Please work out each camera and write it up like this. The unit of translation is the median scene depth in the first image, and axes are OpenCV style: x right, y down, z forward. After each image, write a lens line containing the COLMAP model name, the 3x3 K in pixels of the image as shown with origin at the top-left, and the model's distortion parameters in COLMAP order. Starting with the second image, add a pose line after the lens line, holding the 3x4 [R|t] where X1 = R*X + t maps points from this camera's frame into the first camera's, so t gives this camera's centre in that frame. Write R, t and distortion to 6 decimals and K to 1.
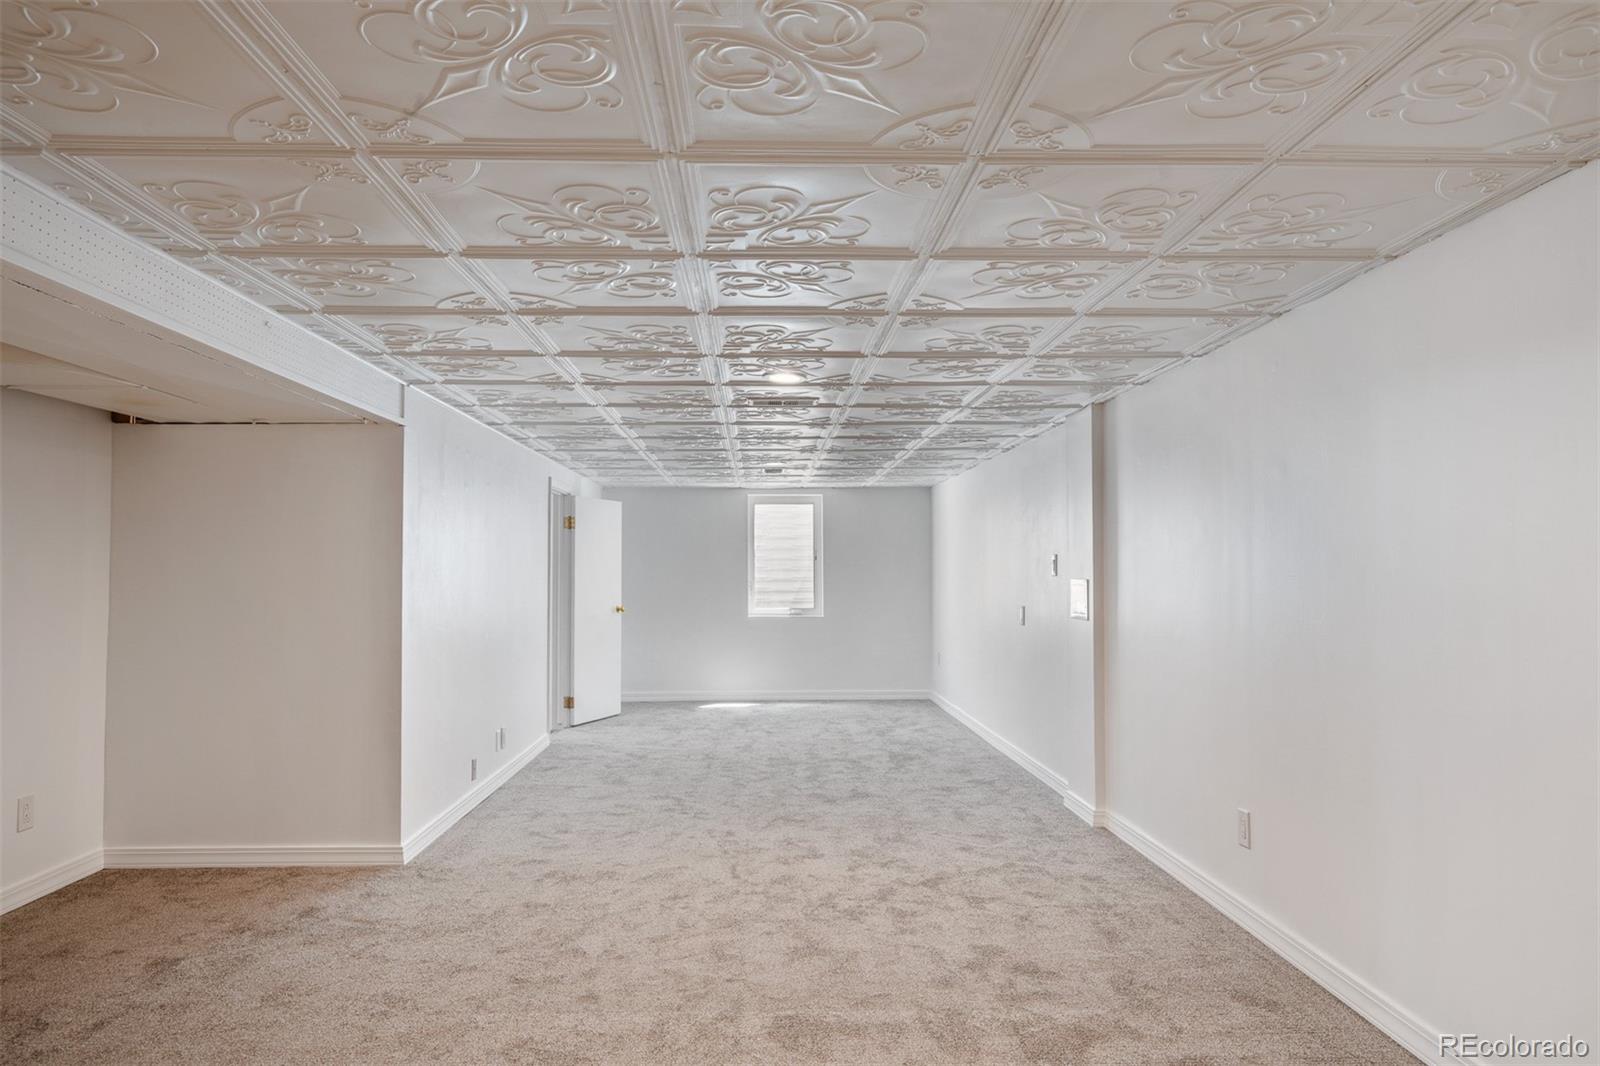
lens RADIAL K [[1047.1, 0, 793.9], [0, 1047.1, 527.8], [0, 0, 1]] dist [-0.000041, 0.000706]
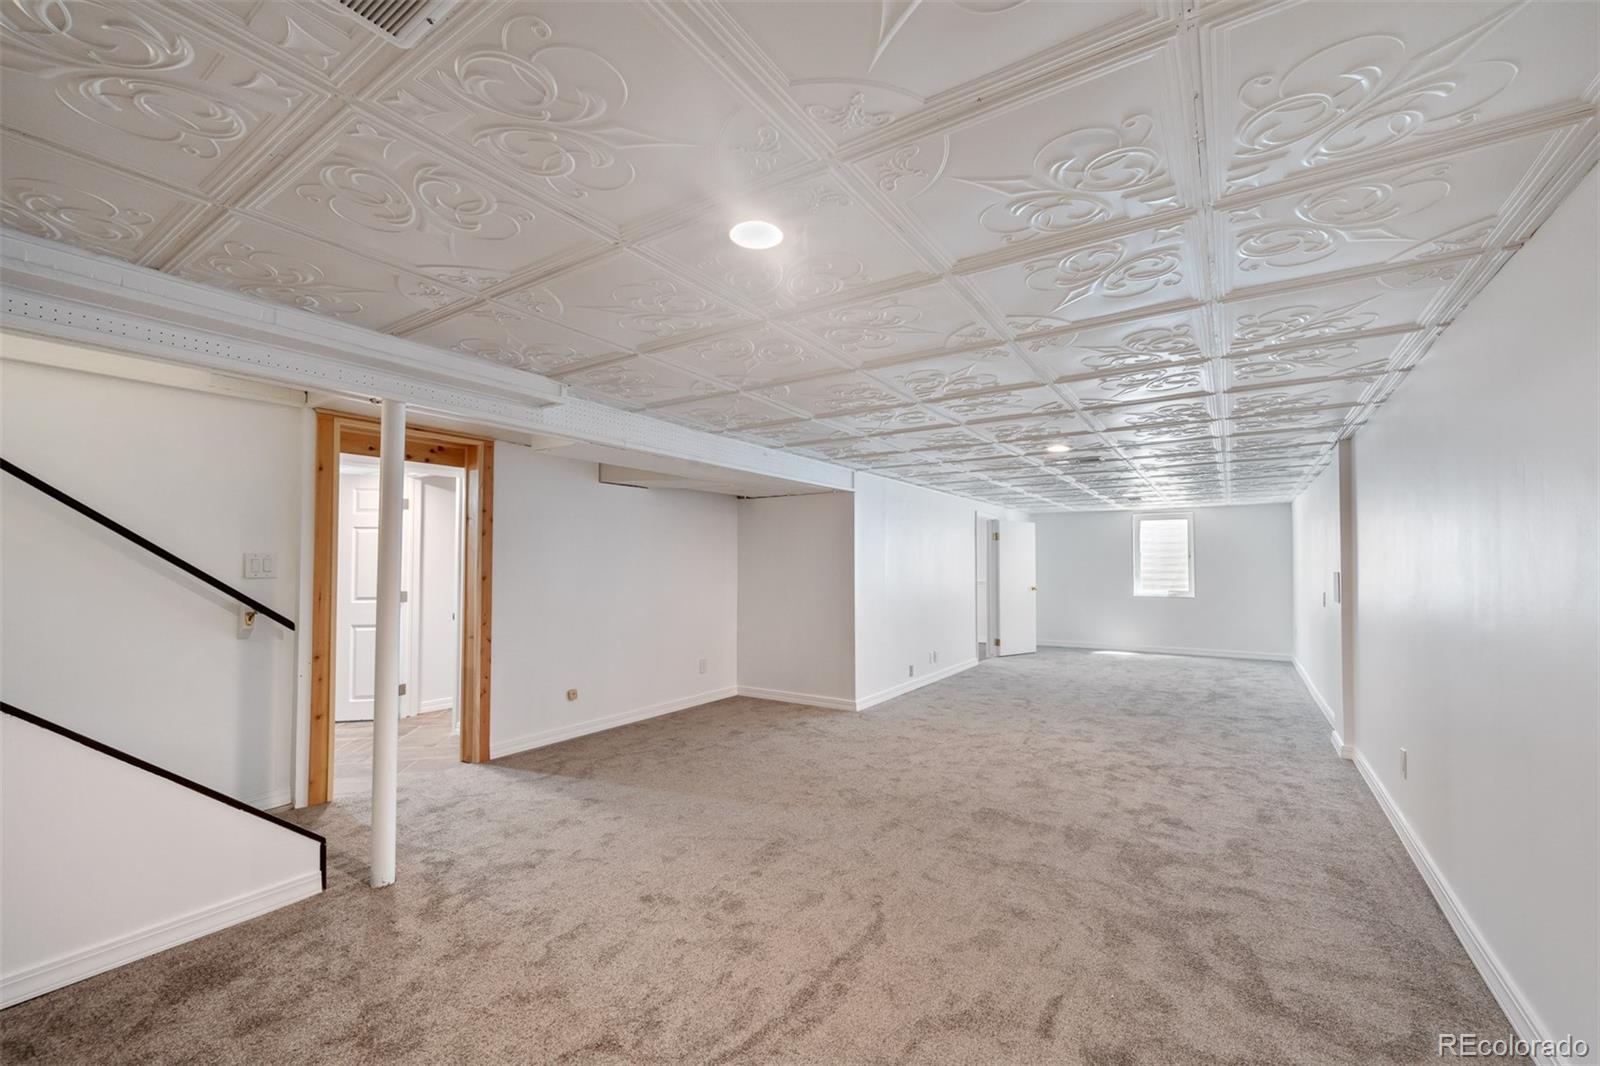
lens RADIAL K [[633.3, 0, 804.9], [0, 633.3, 546.1], [0, 0, 1]] dist [-0.000366, 0.000329]
pose [[0.831521, -0.014968, -0.555292, 0.232017], [0.021324, 0.999760, 0.004983, -0.003214], [0.555085, -0.015984, 0.831640, -0.061171]]
